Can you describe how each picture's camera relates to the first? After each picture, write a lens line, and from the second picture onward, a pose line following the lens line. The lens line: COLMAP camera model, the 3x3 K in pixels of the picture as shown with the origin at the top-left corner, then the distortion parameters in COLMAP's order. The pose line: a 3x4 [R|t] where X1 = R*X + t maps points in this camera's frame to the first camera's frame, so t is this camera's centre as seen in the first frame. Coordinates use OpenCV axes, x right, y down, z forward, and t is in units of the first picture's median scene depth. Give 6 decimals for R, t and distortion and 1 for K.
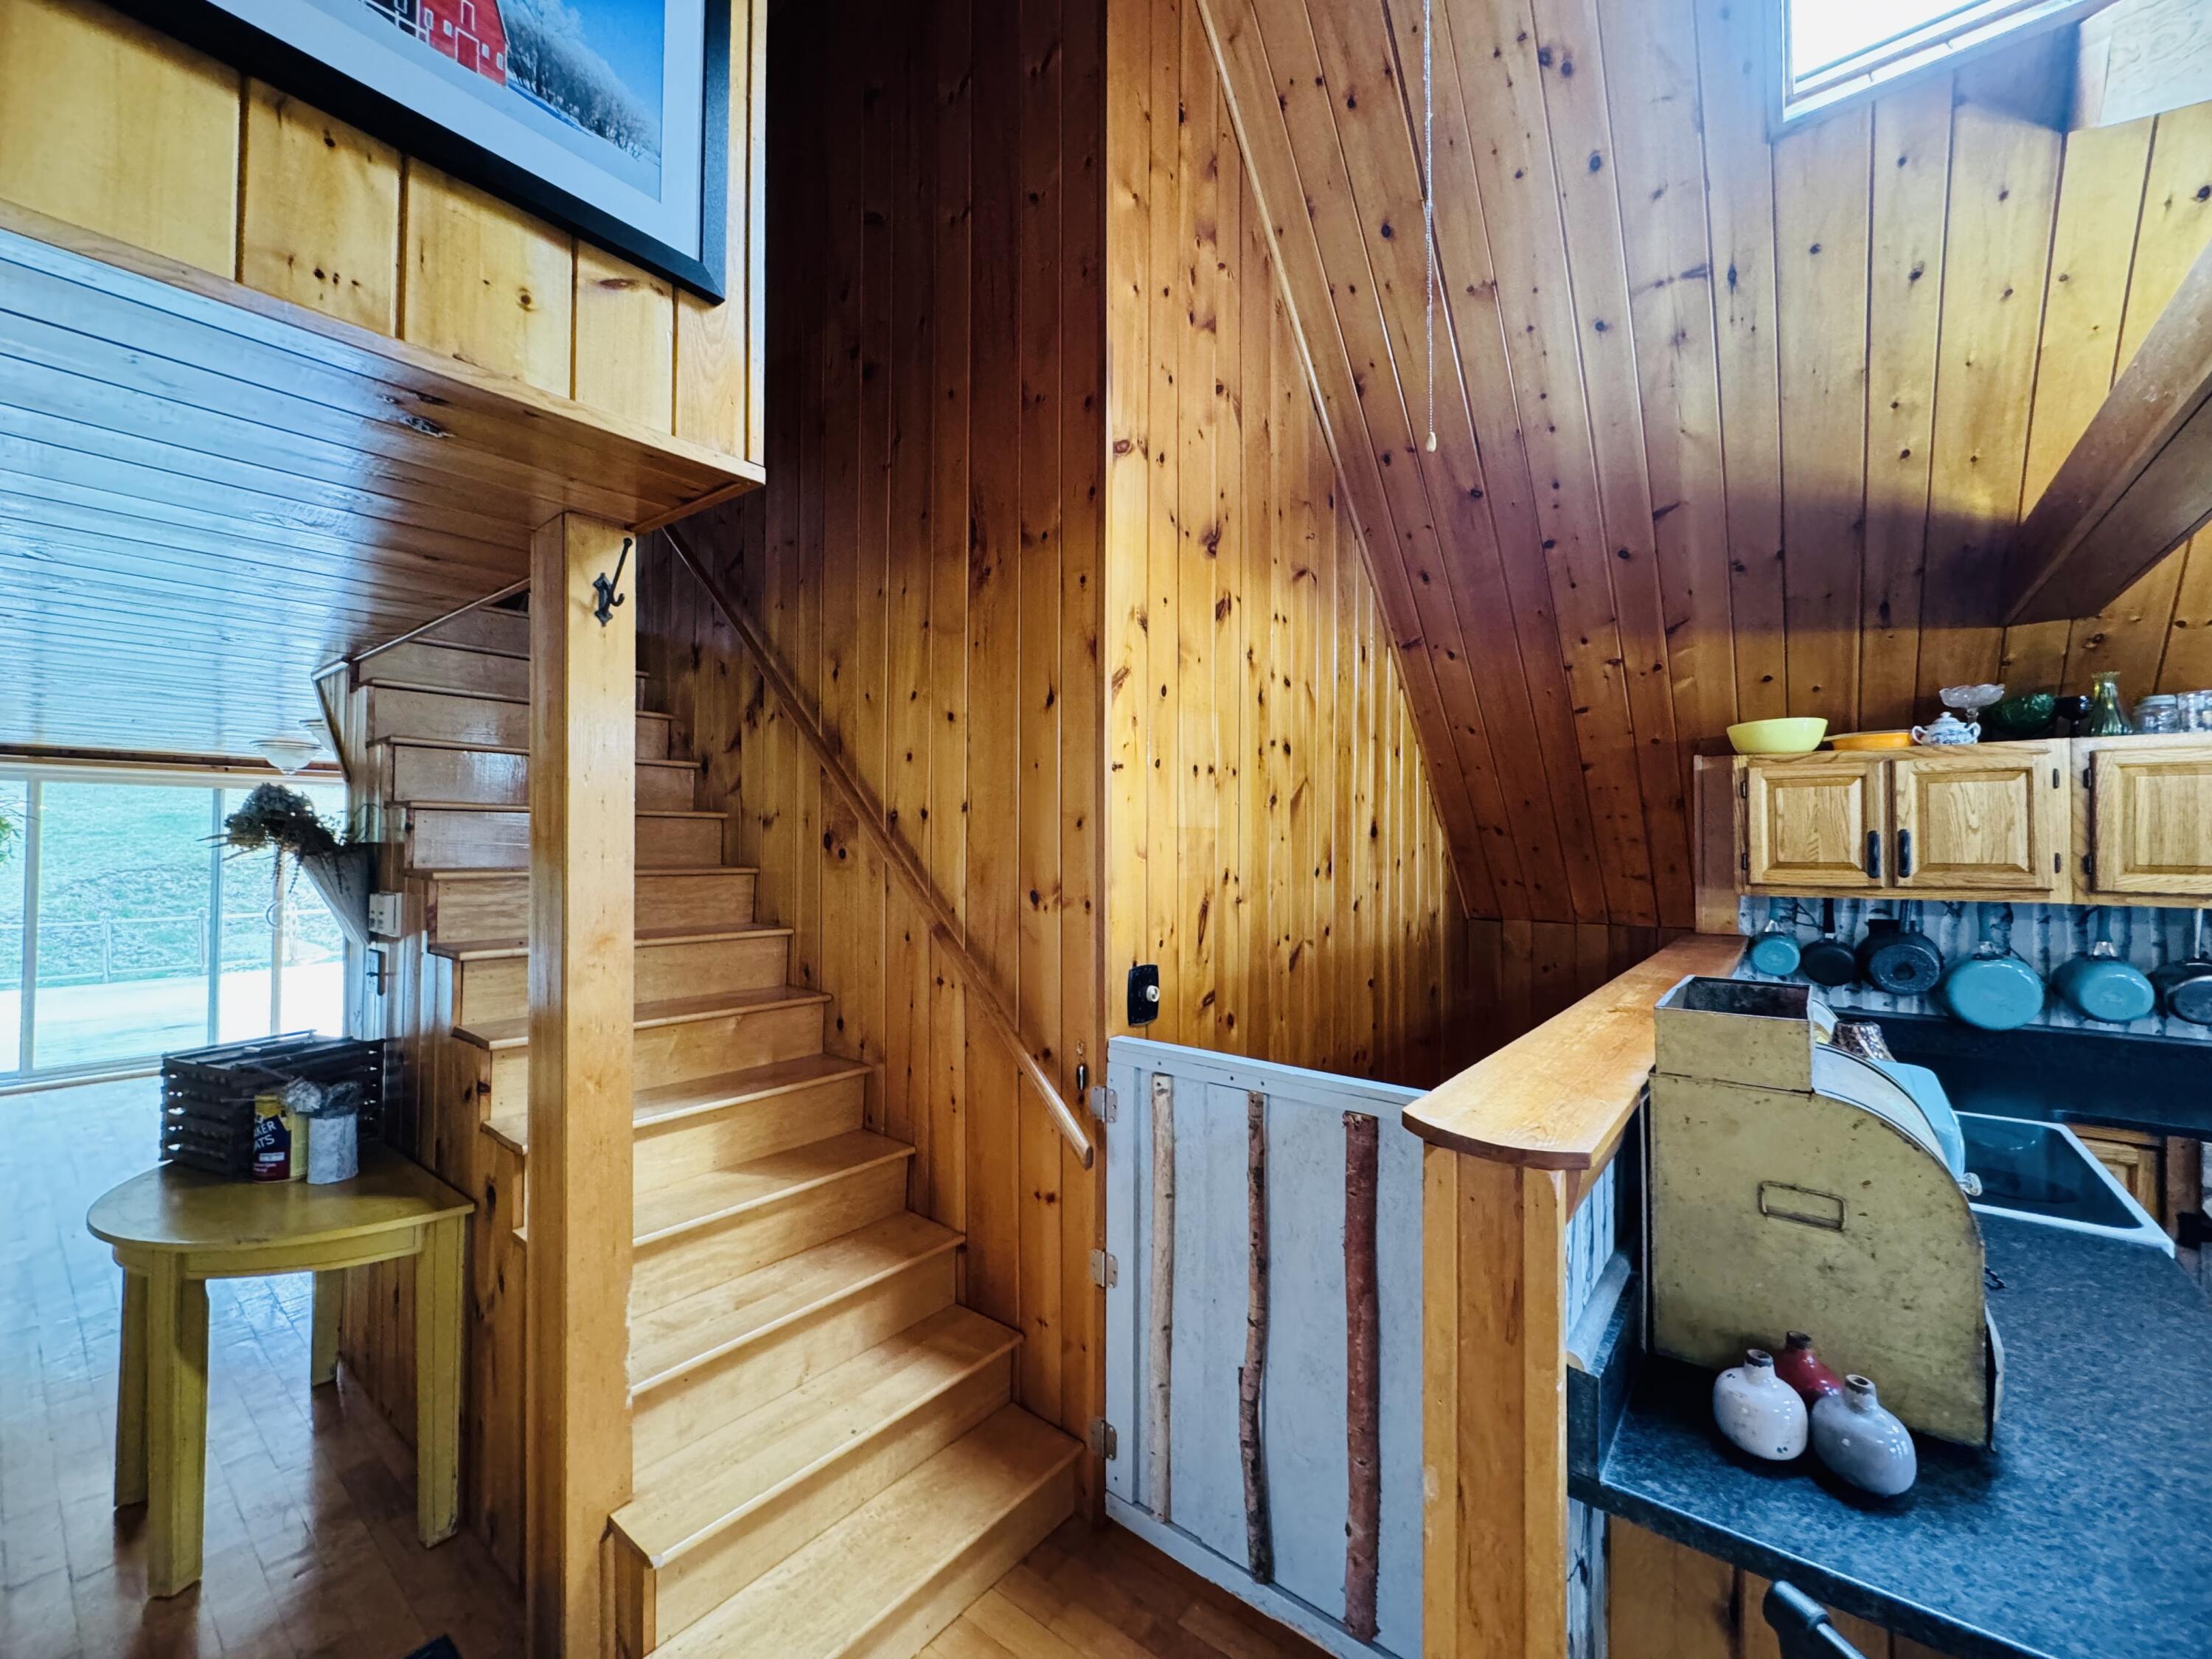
lens RADIAL K [[888.8, 0, 1103.2], [0, 888.8, 835.1], [0, 0, 1]] dist [0.001169, 0.000073]
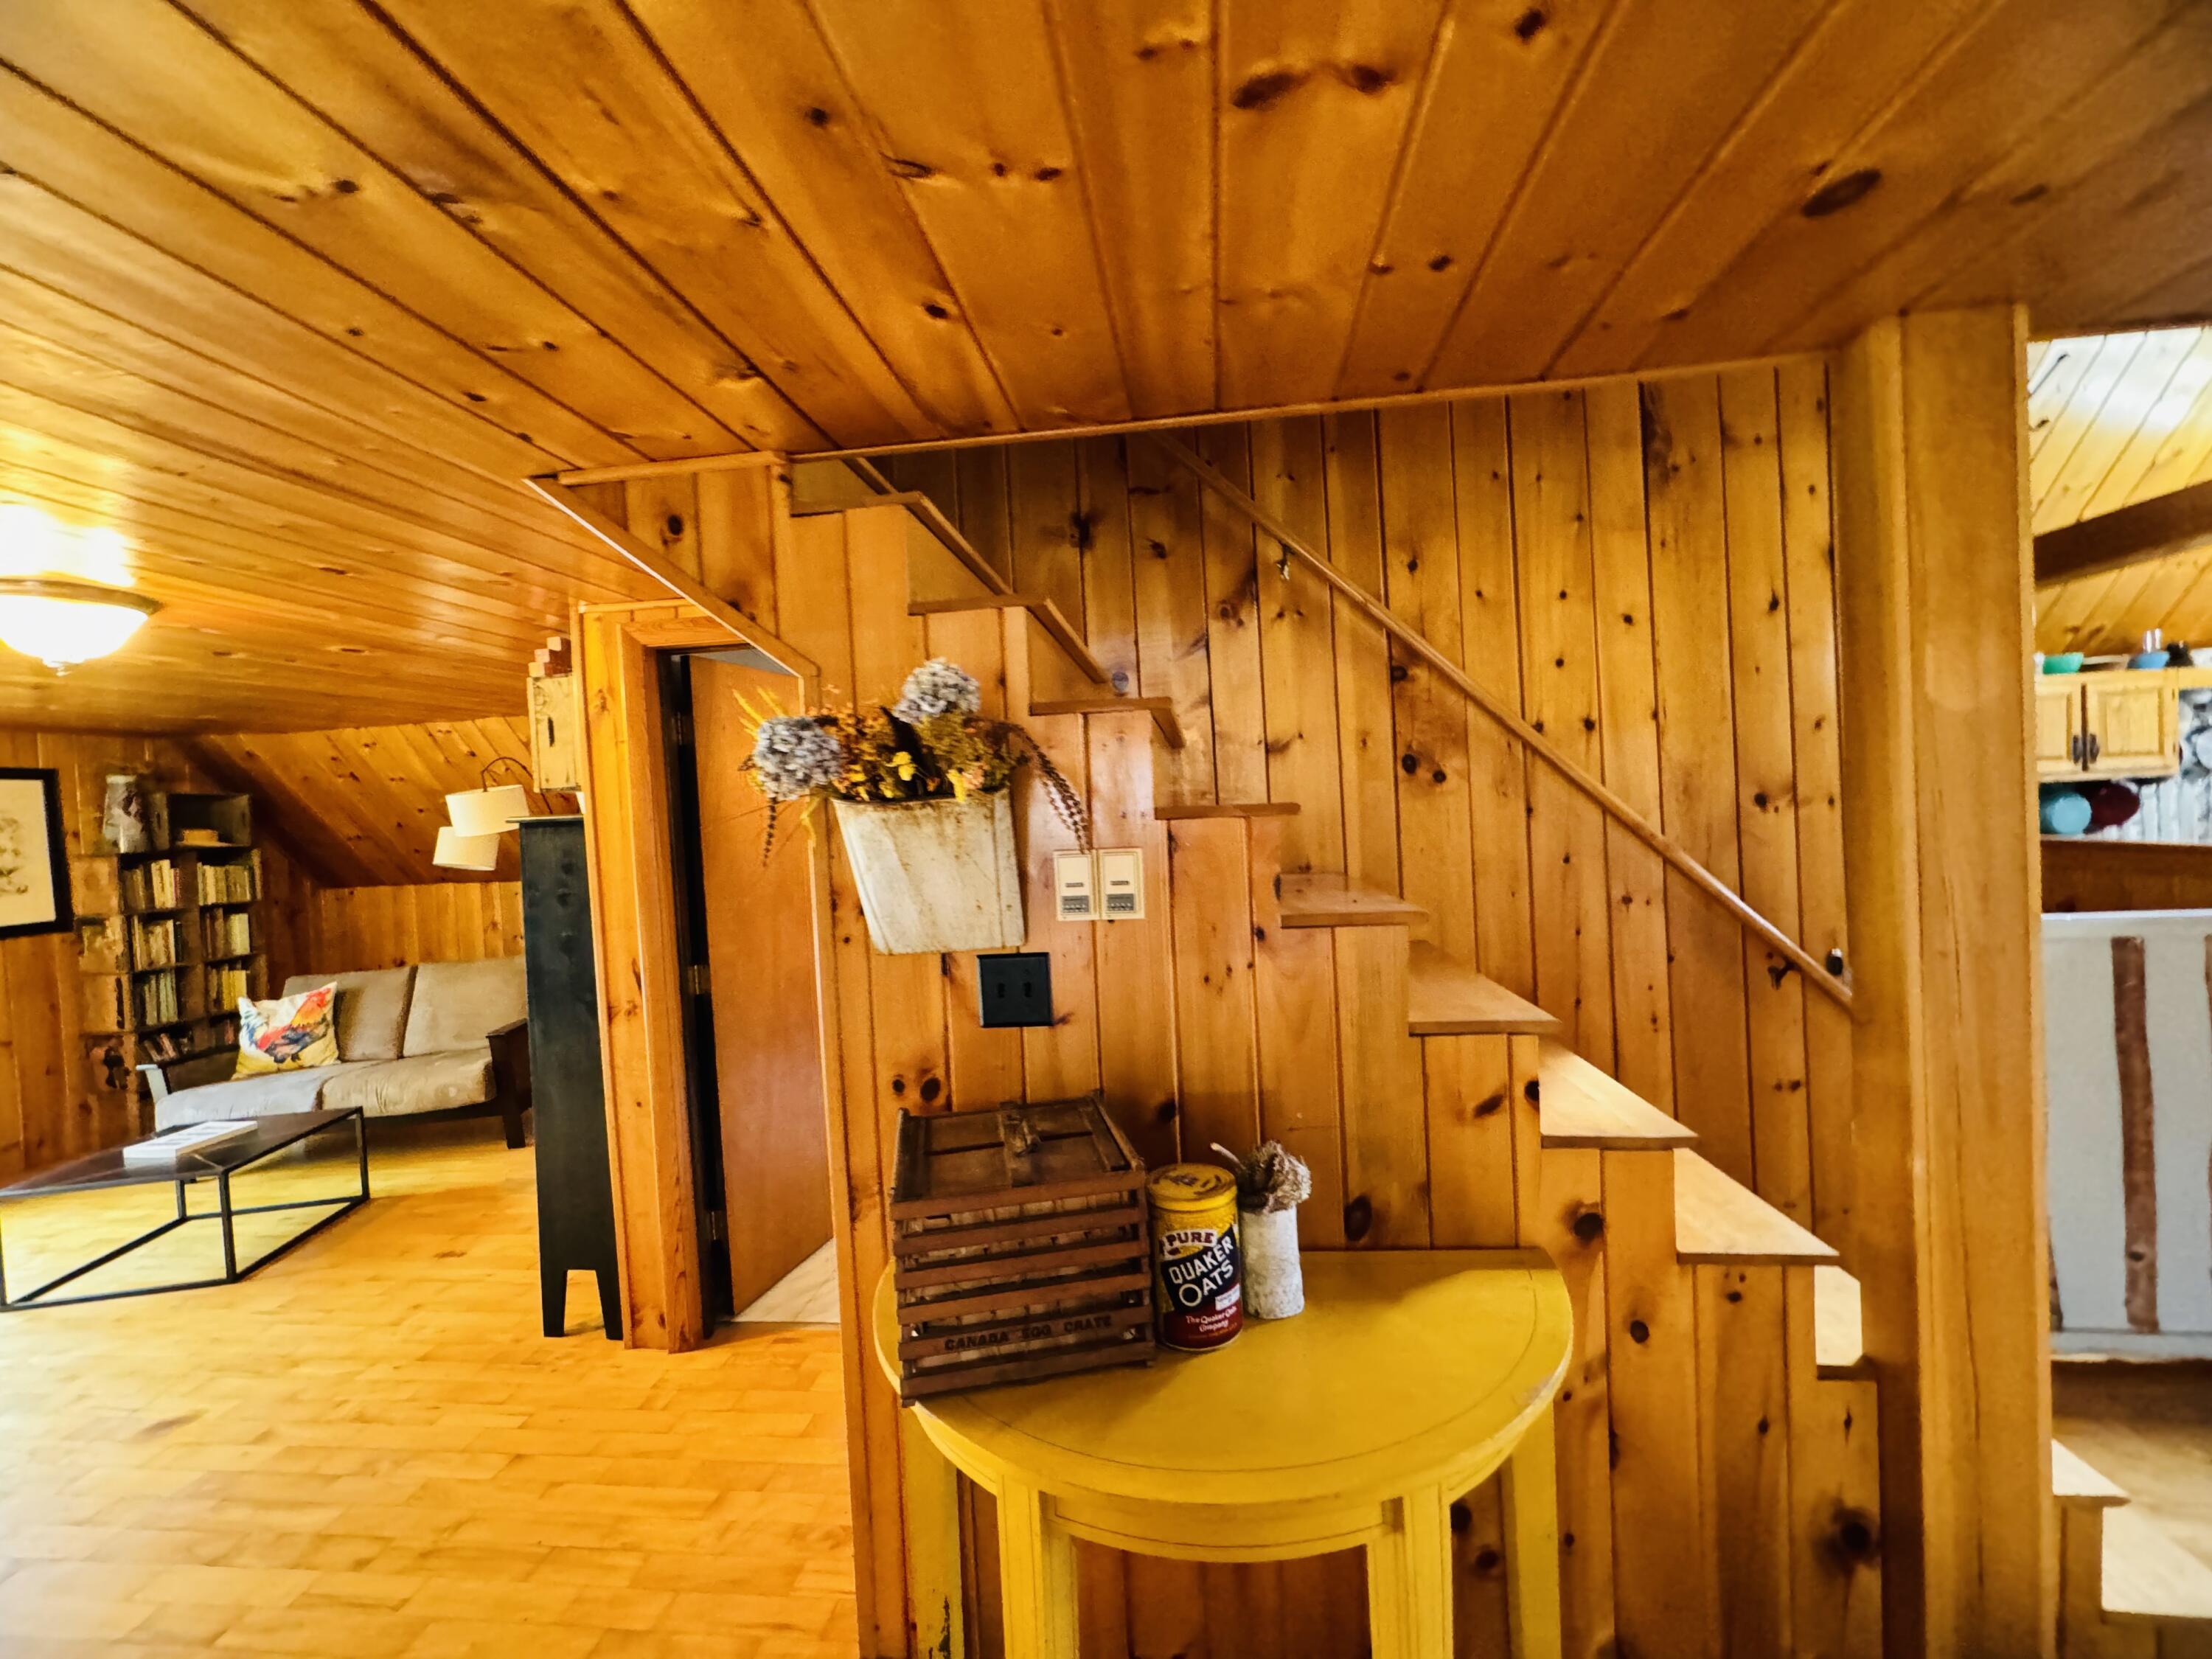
lens RADIAL K [[888.8, 0, 1109.0], [0, 888.8, 829.7], [0, 0, 1]] dist [0.001169, 0.000073]
pose [[0.845304, -0.059829, 0.530926, -1.183304], [0.045503, 0.998162, 0.040035, 0.027644], [-0.532345, -0.009683, 0.846472, 0.507046]]
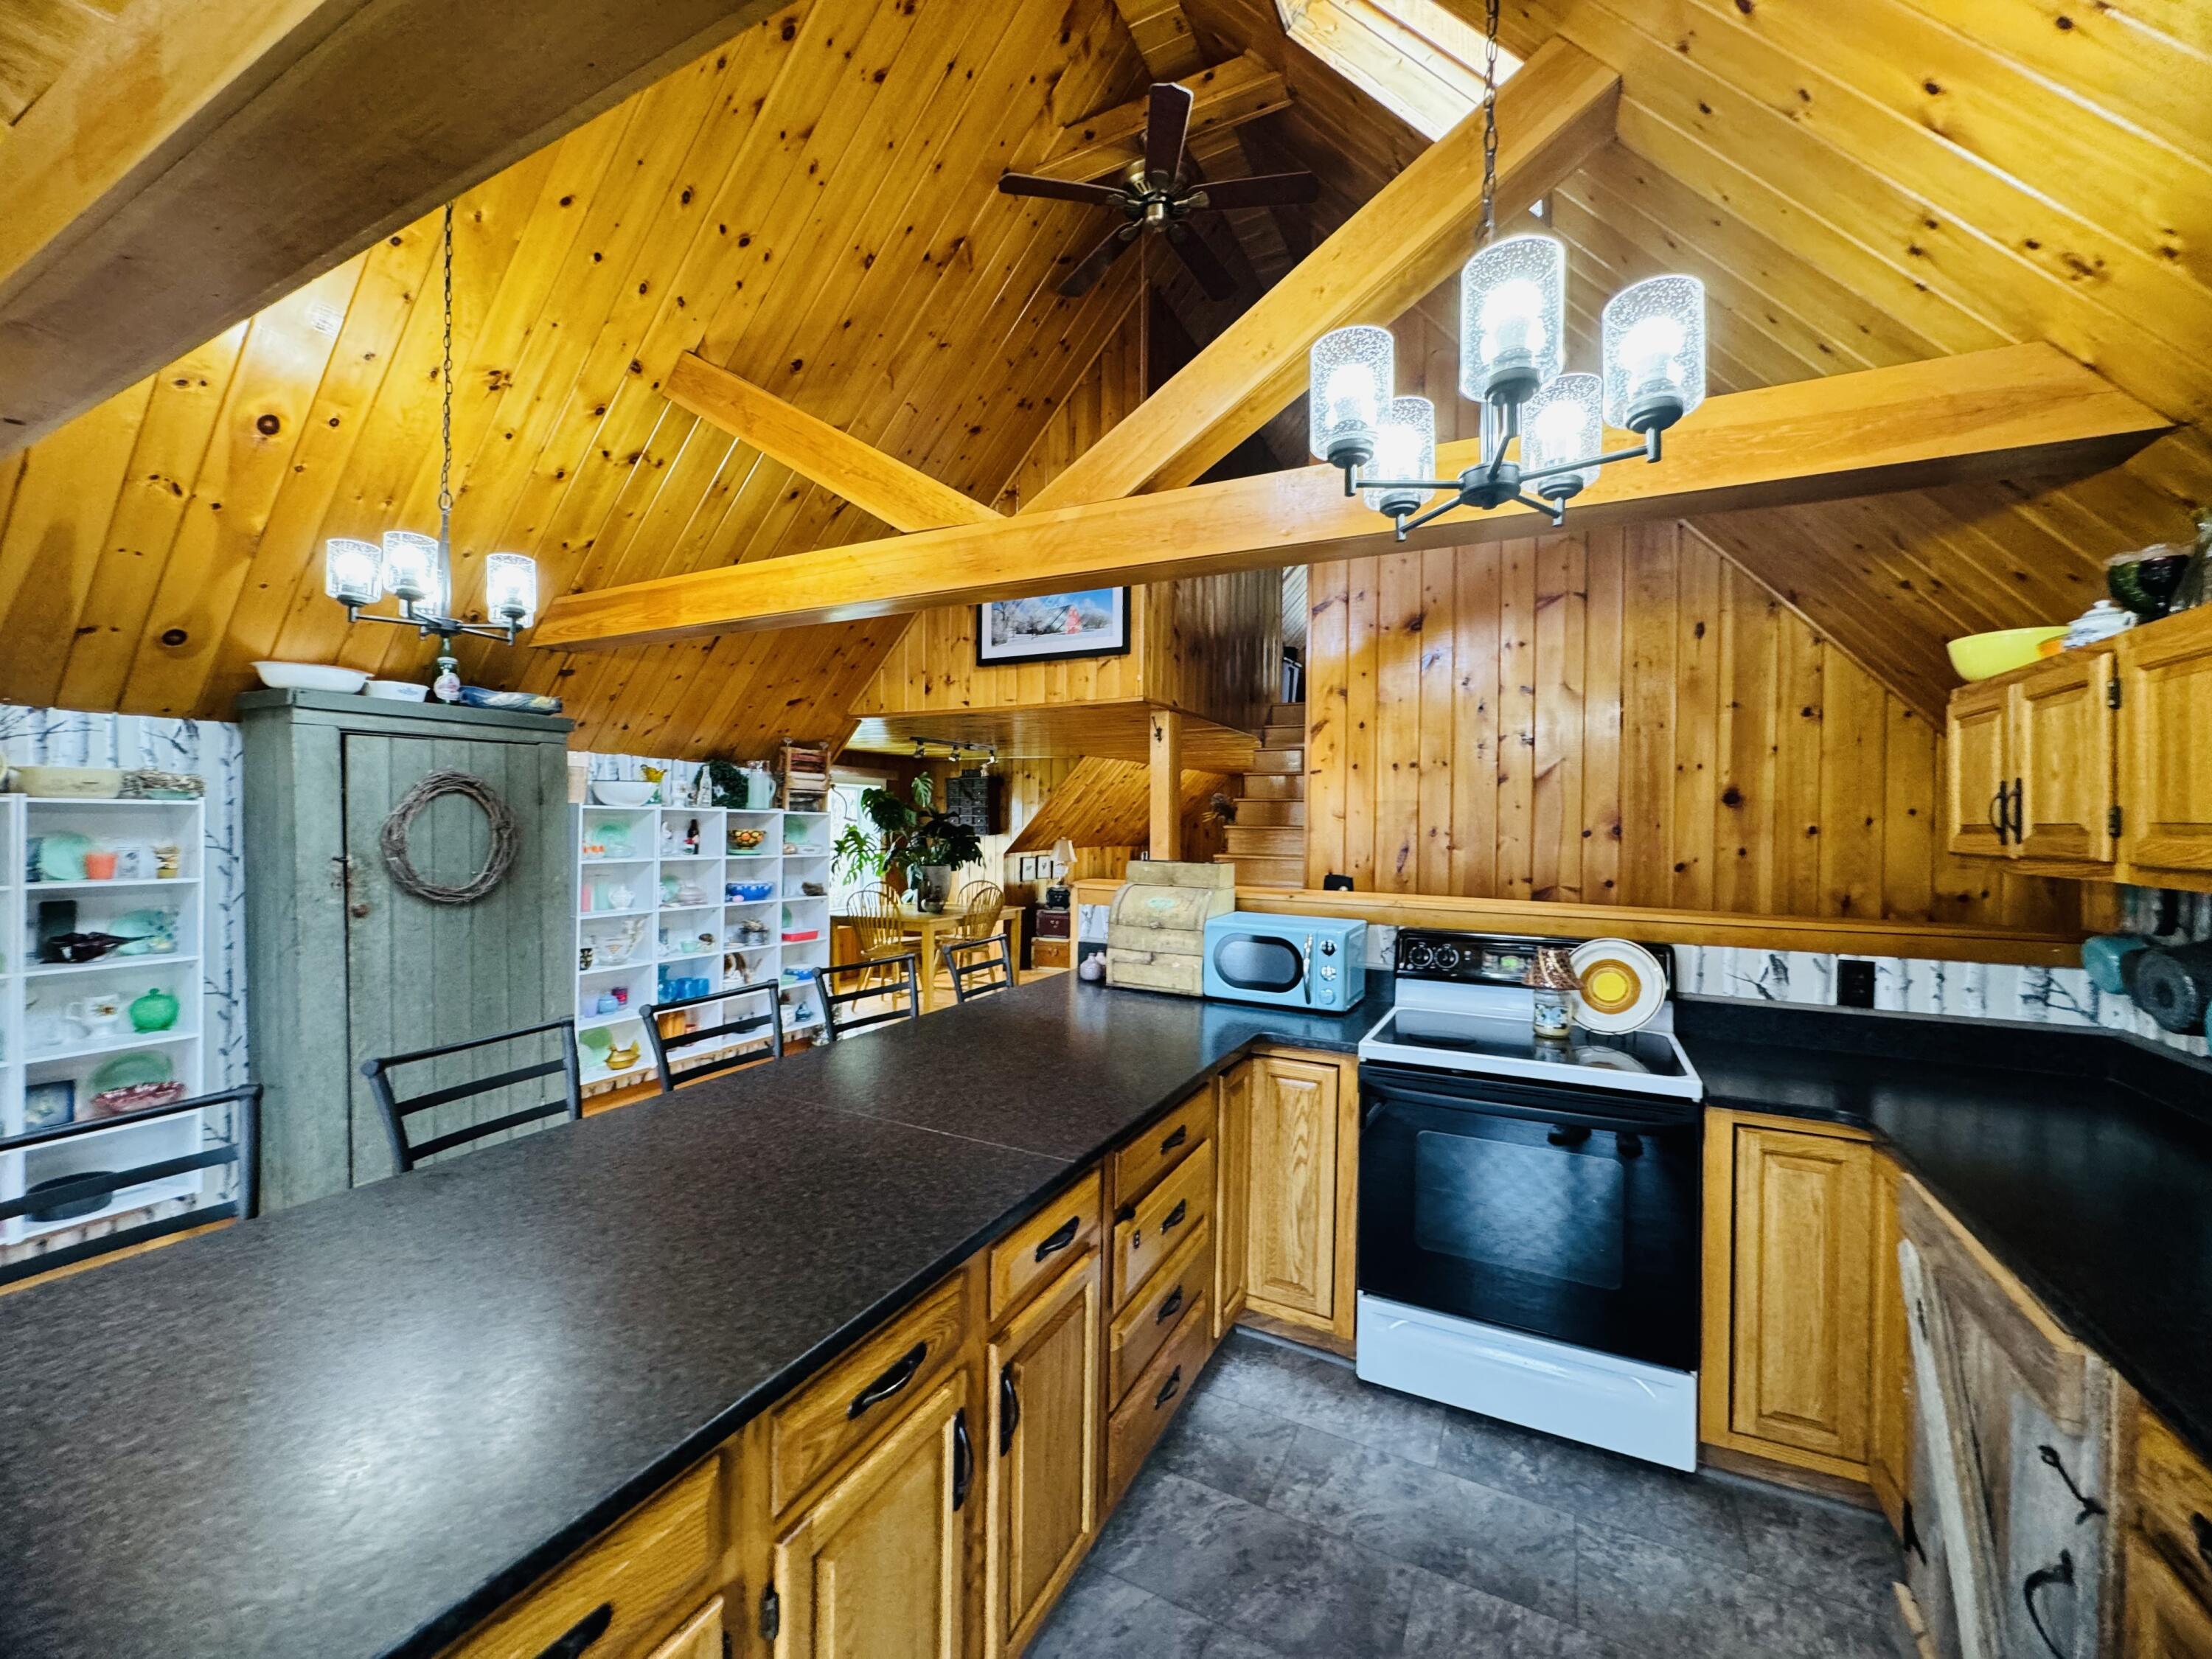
lens RADIAL K [[888.8, 0, 1097.9], [0, 888.8, 823.9], [0, 0, 1]] dist [0.001169, 0.000073]
pose [[0.199399, 0.001214, -0.979918, 1.615010], [0.001665, 0.999997, 0.001578, 0.030761], [0.979917, -0.001947, 0.199396, 0.110583]]
